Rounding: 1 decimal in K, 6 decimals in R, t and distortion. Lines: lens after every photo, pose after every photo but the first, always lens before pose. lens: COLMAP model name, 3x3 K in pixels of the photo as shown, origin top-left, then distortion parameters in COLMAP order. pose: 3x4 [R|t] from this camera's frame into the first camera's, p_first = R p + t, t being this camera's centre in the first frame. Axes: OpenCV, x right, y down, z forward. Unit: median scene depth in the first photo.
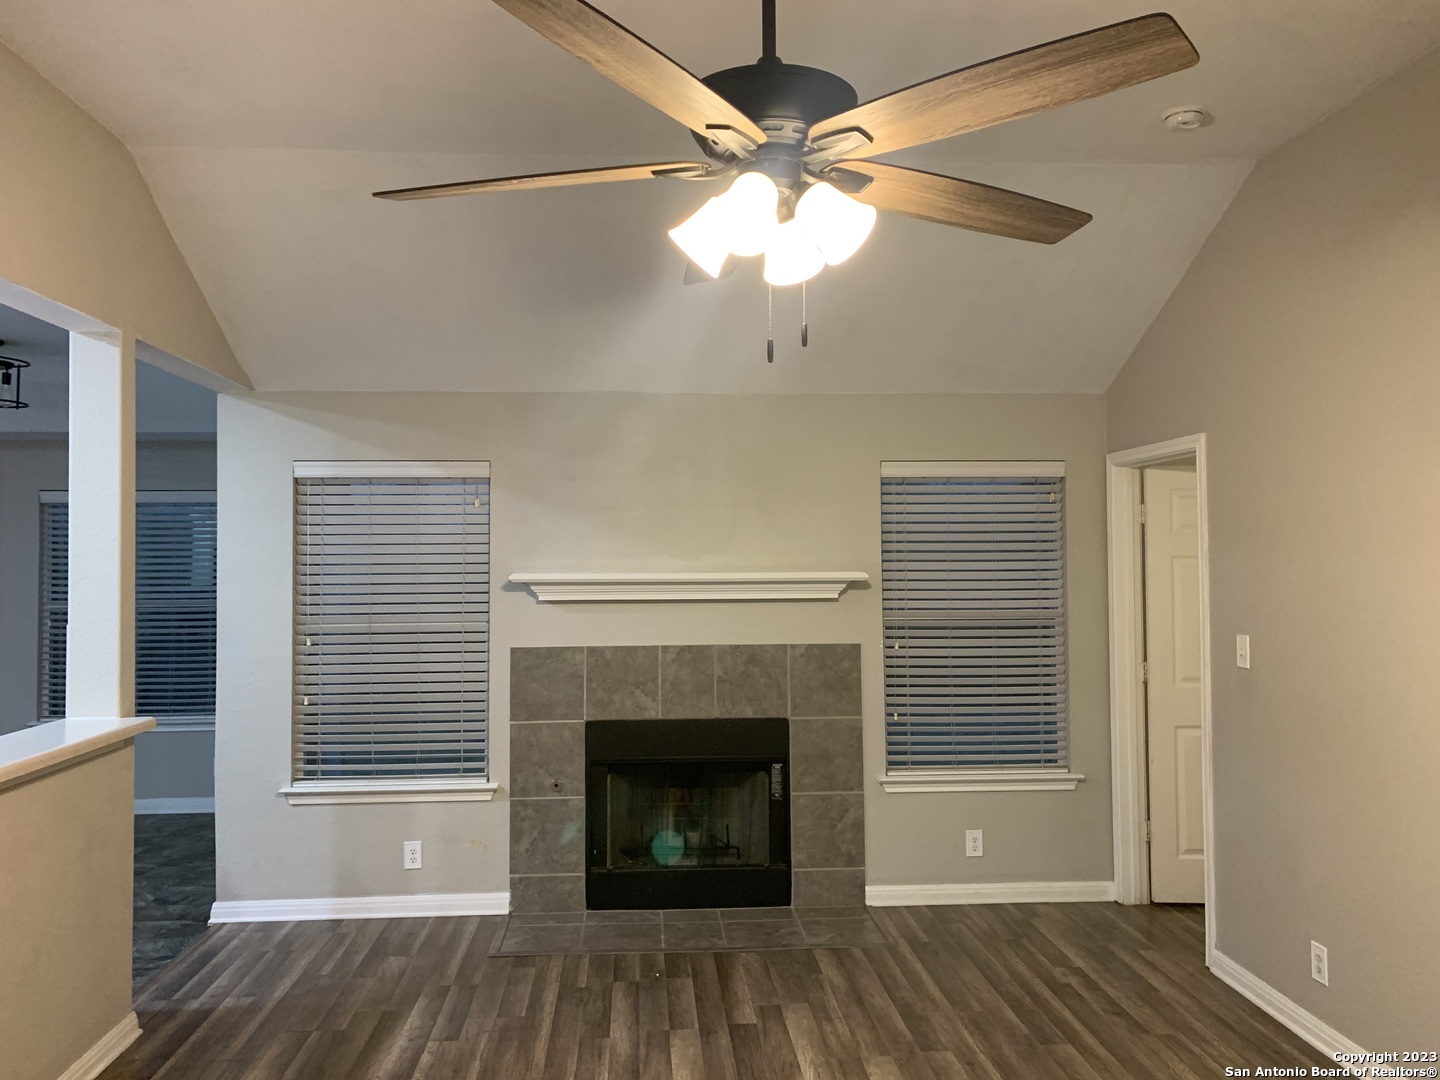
lens RADIAL K [[1103.1, 0, 715.5], [0, 1103.1, 533.6], [0, 0, 1]] dist [0.033541, -0.034832]
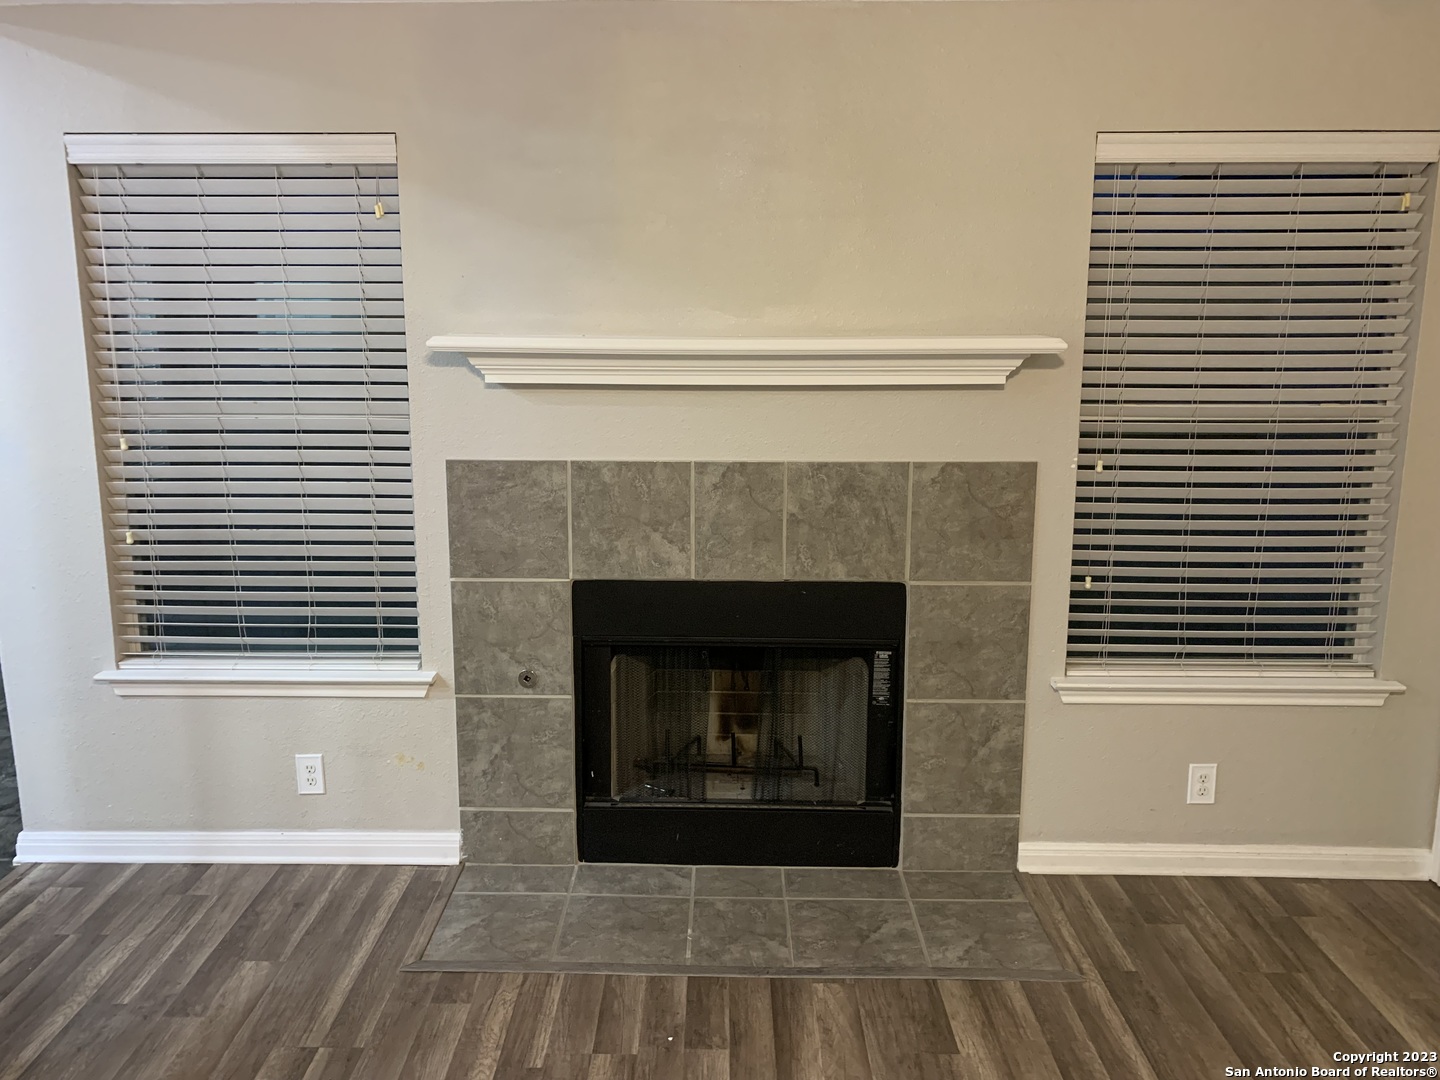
lens RADIAL K [[1103.1, 0, 695.6], [0, 1103.1, 517.1], [0, 0, 1]] dist [0.033541, -0.034832]
pose [[0.995436, 0.024807, -0.092152, 0.006467], [-0.004975, 0.977801, 0.209476, 0.006891], [0.095302, -0.208062, 0.973462, 0.419776]]
